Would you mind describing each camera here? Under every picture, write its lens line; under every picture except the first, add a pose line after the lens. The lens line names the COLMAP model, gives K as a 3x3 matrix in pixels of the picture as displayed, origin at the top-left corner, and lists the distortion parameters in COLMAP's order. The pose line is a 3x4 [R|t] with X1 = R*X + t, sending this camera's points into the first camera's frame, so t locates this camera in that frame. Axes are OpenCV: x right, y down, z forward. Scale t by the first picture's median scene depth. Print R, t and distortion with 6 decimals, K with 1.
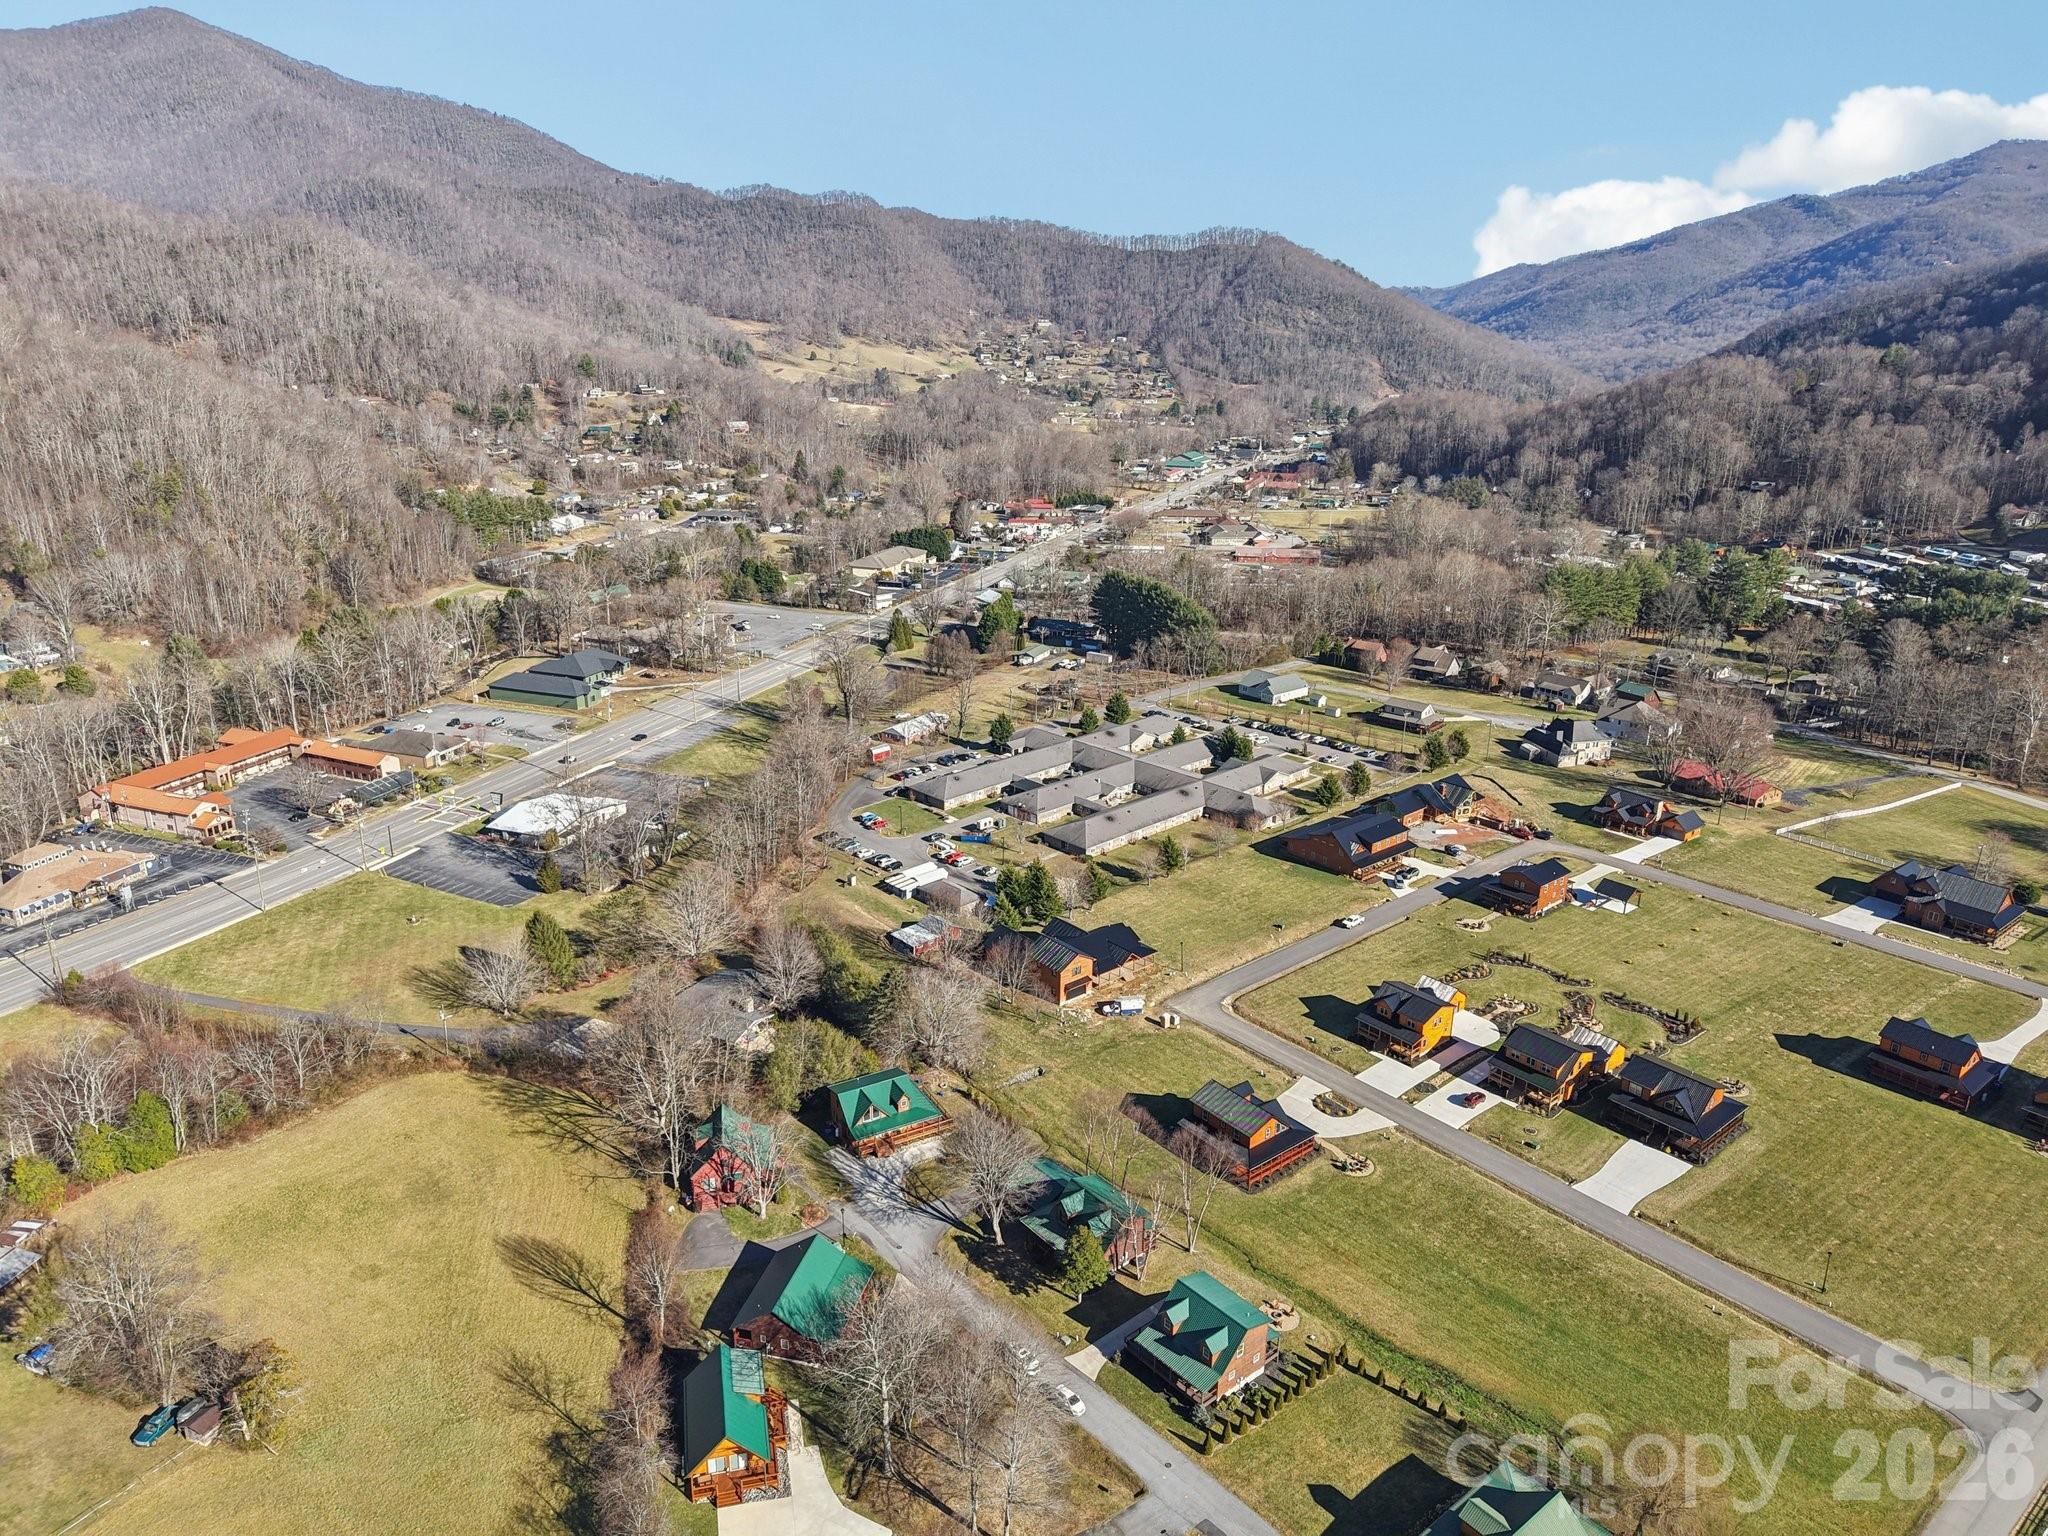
lens RADIAL K [[1366.8, 0, 1024.0], [0, 1366.8, 768.0], [0, 0, 1]] dist [0.055526, -0.032316]
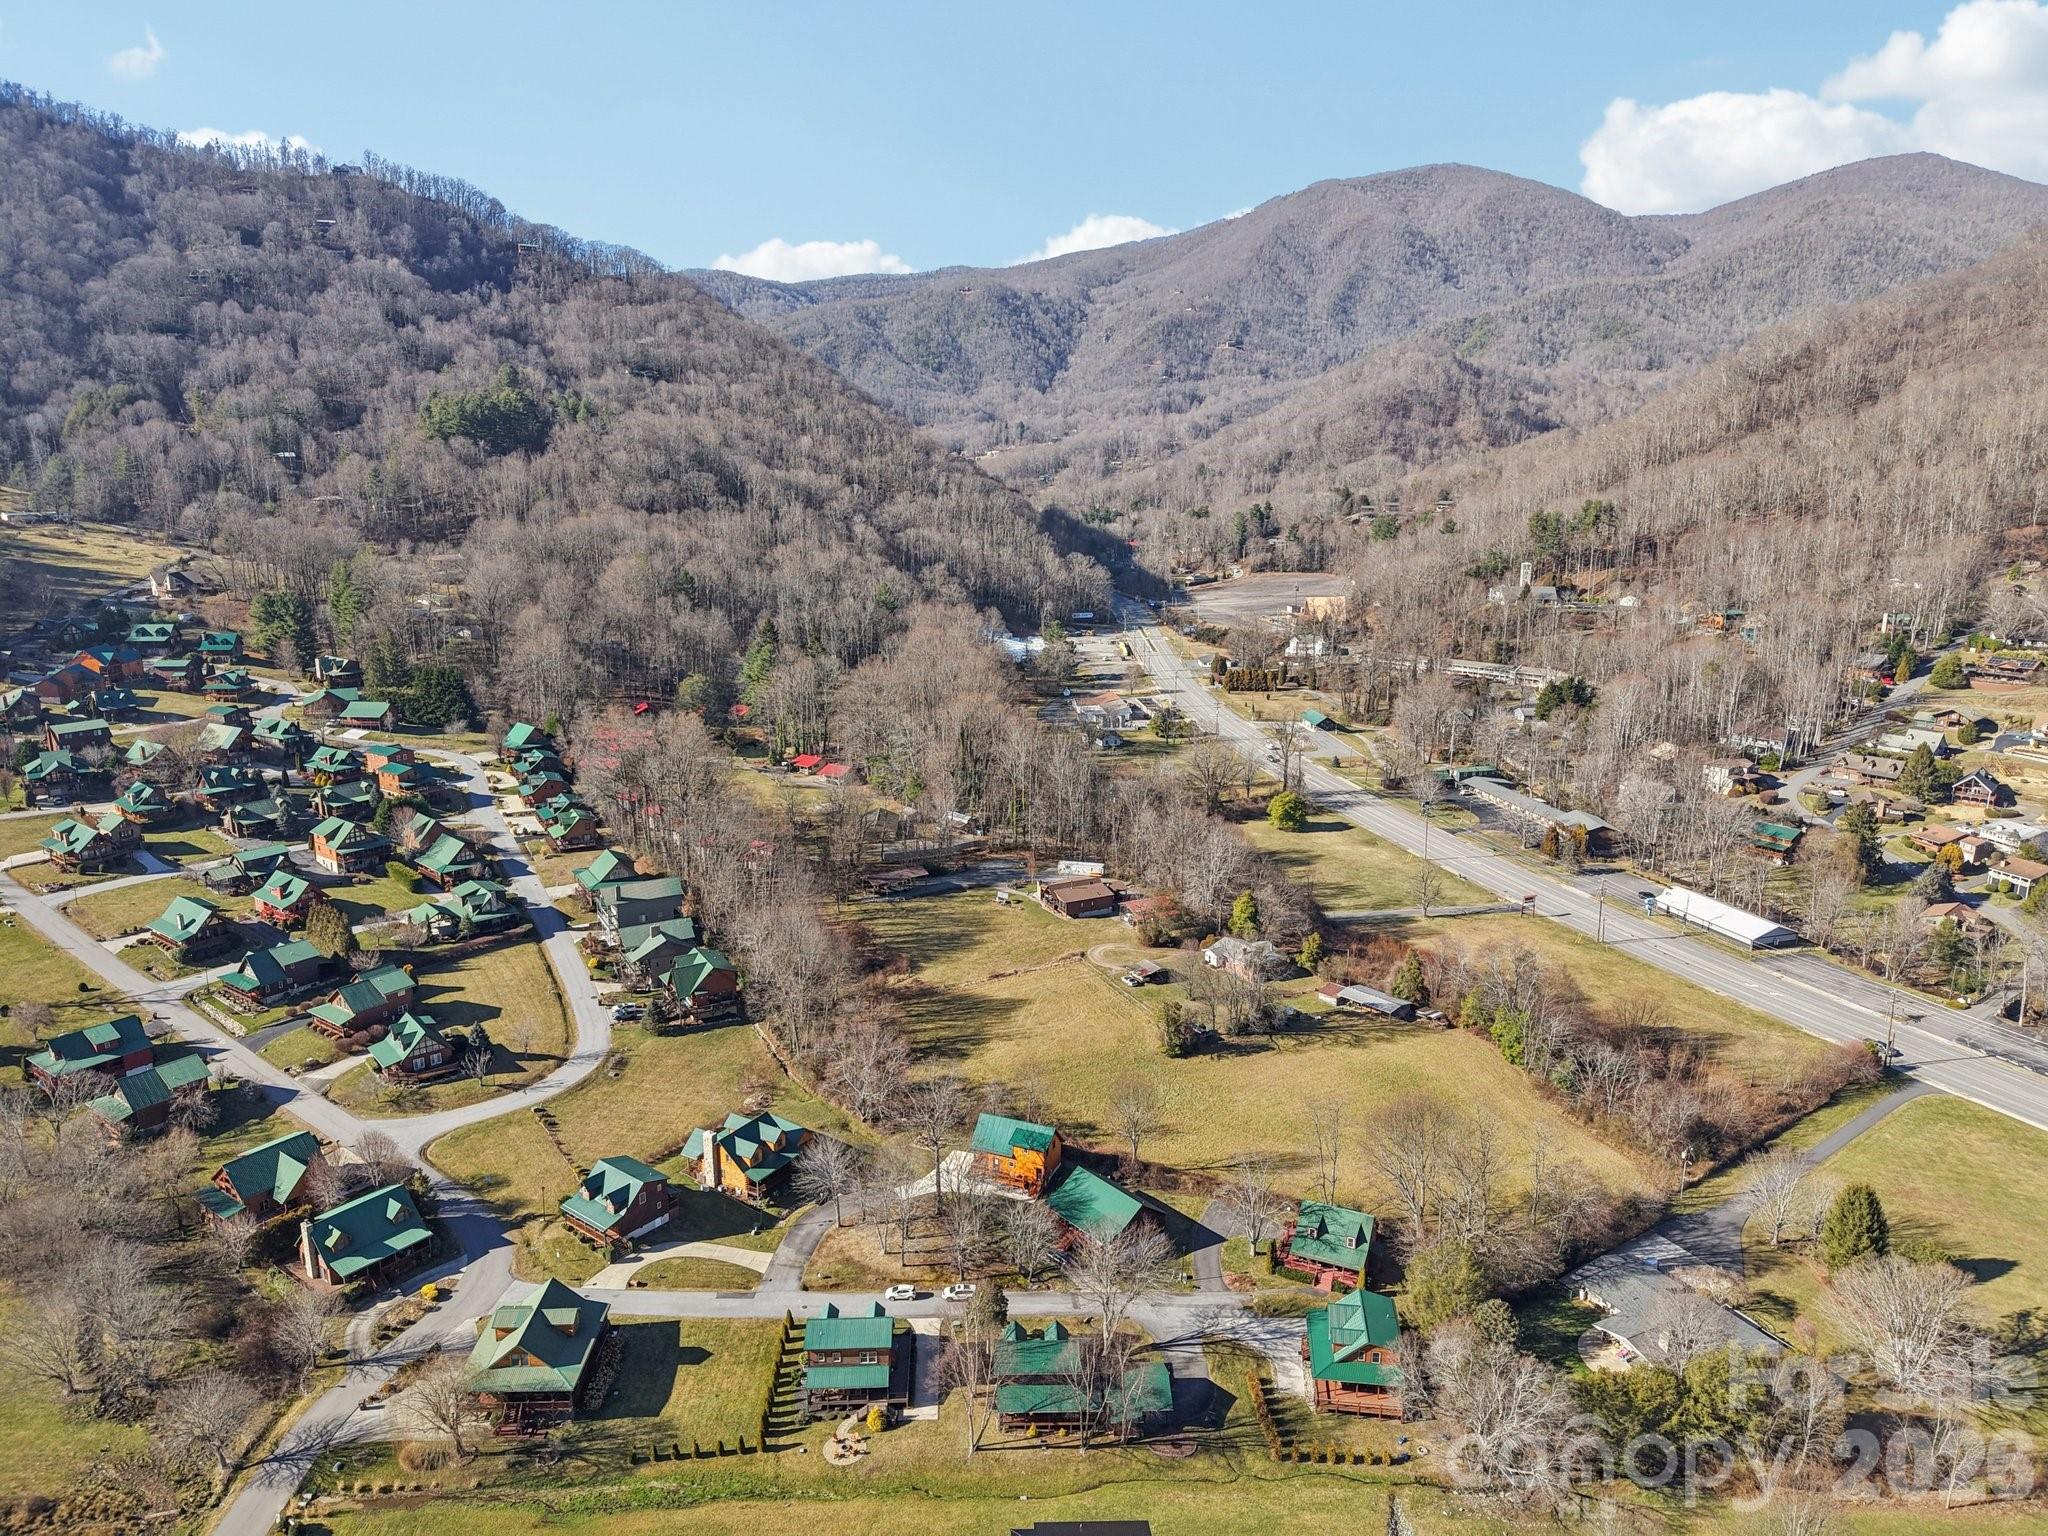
lens RADIAL K [[1404.1, 0, 1024.0], [0, 1404.1, 768.0], [0, 0, 1]] dist [0.046461, -0.041330]
pose [[-0.620019, 0.182438, -0.763081, 0.354265], [-0.265674, 0.866315, 0.422985, -0.215008], [0.738237, 0.464989, -0.488663, 0.618089]]
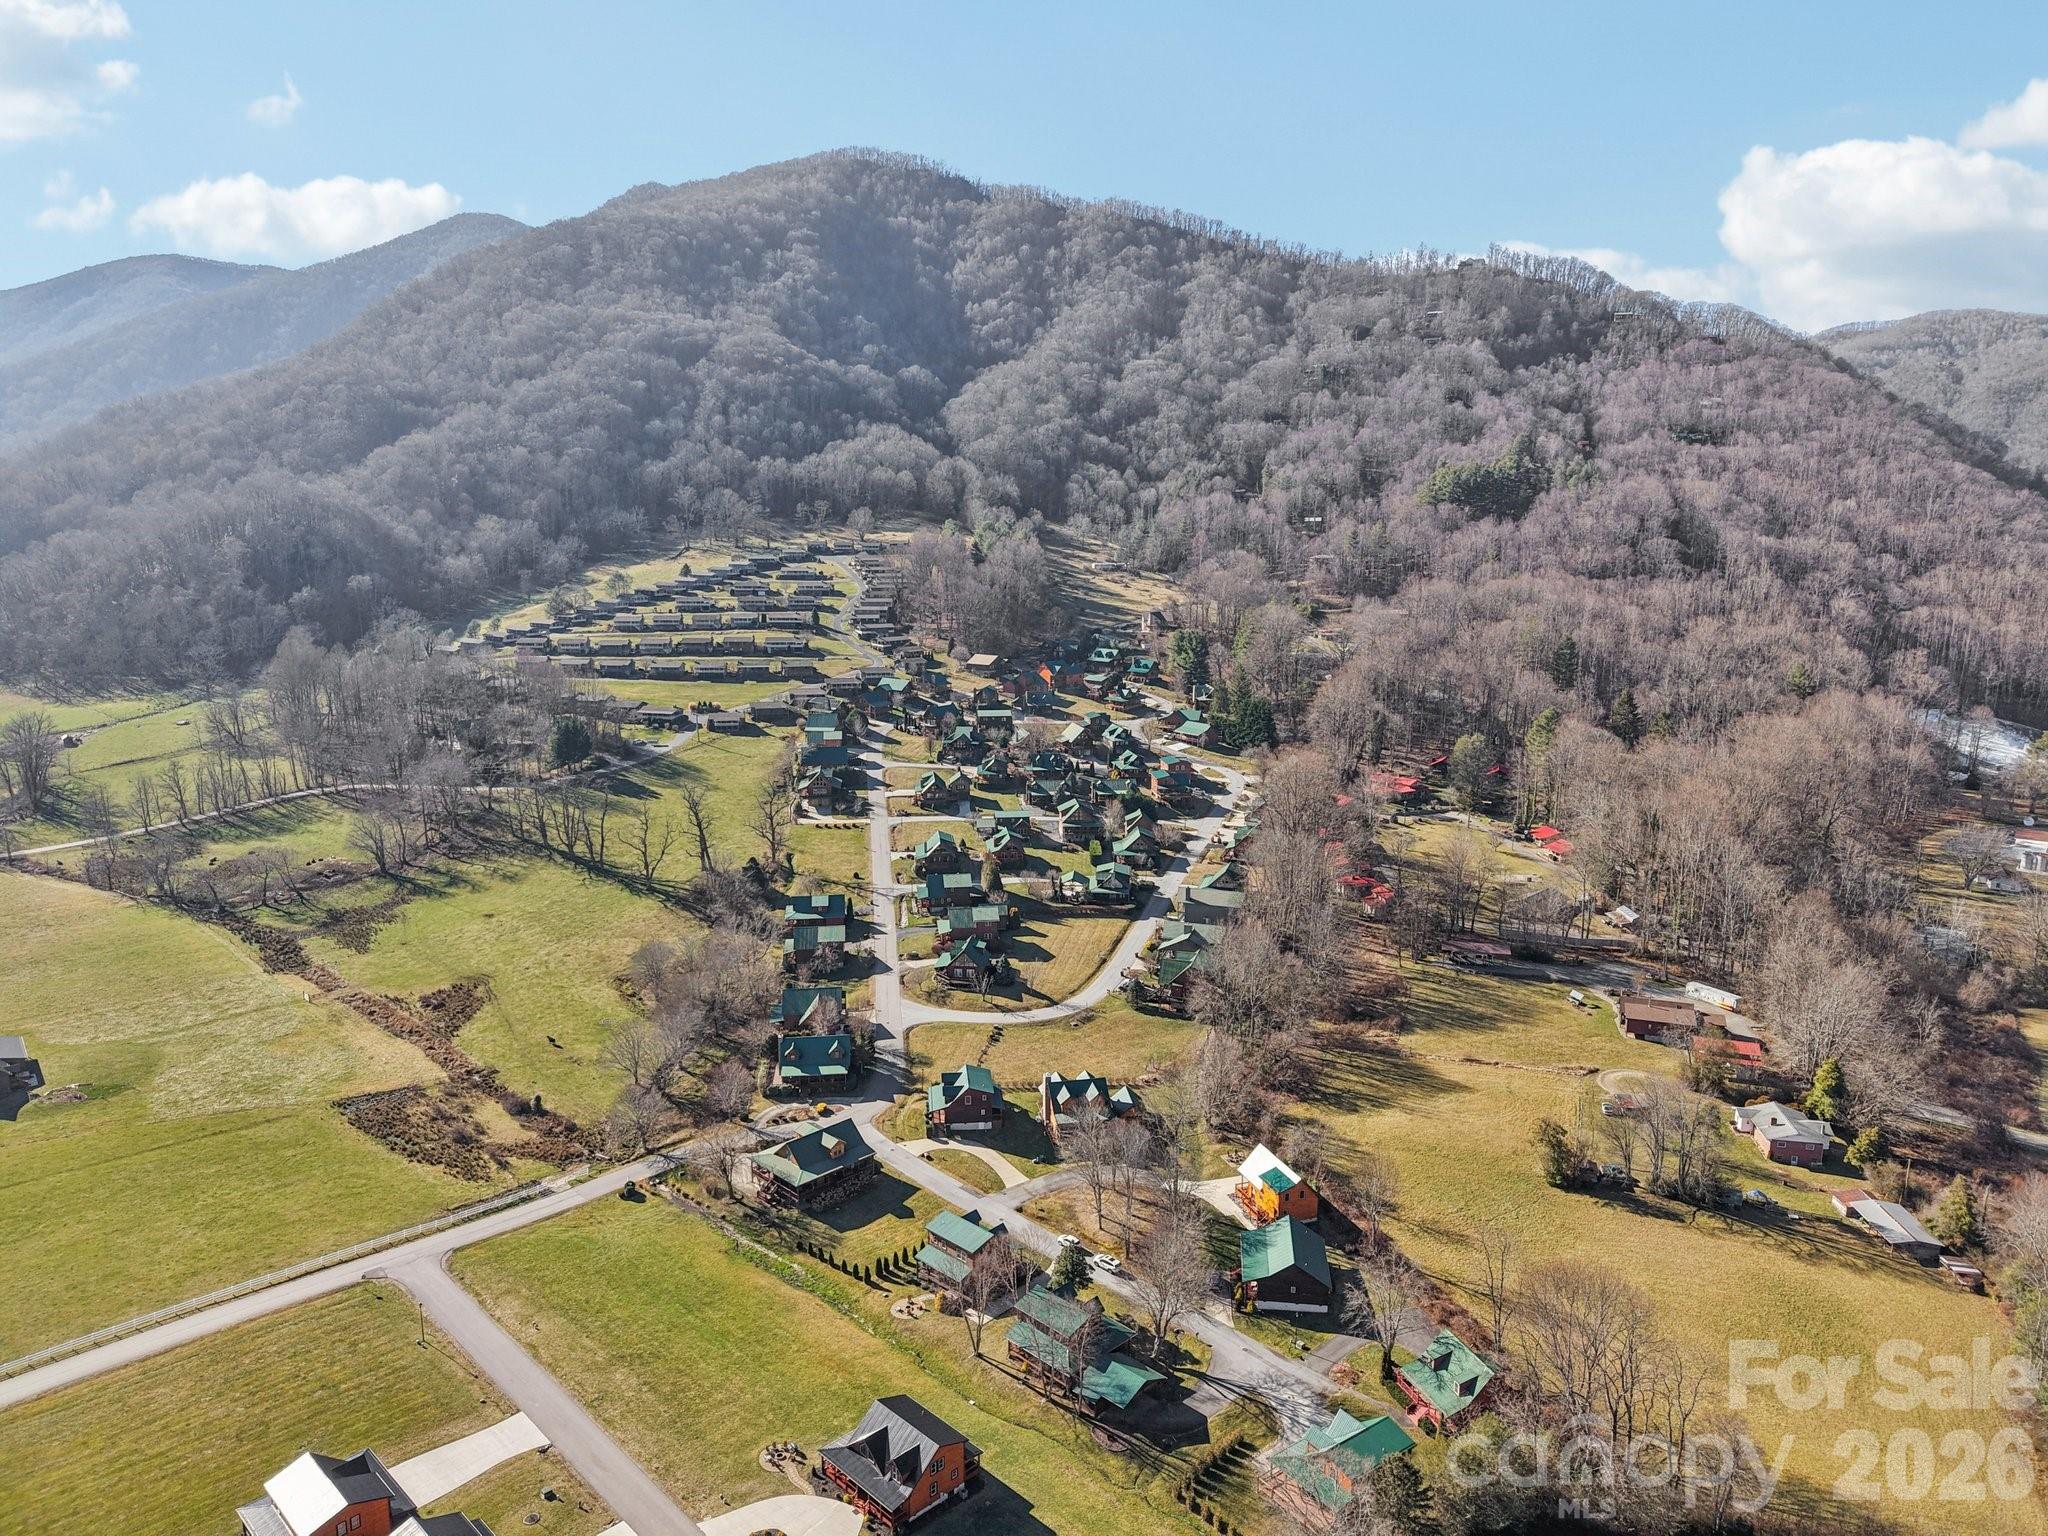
lens RADIAL K [[1396.5, 0, 995.6], [0, 1396.5, 762.8], [0, 0, 1]] dist [0.102238, -0.166550]
pose [[-0.997151, 0.015780, -0.073758, 0.086123], [-0.023675, 0.862975, 0.504691, -0.288871], [0.071615, 0.504999, -0.860144, 0.830454]]
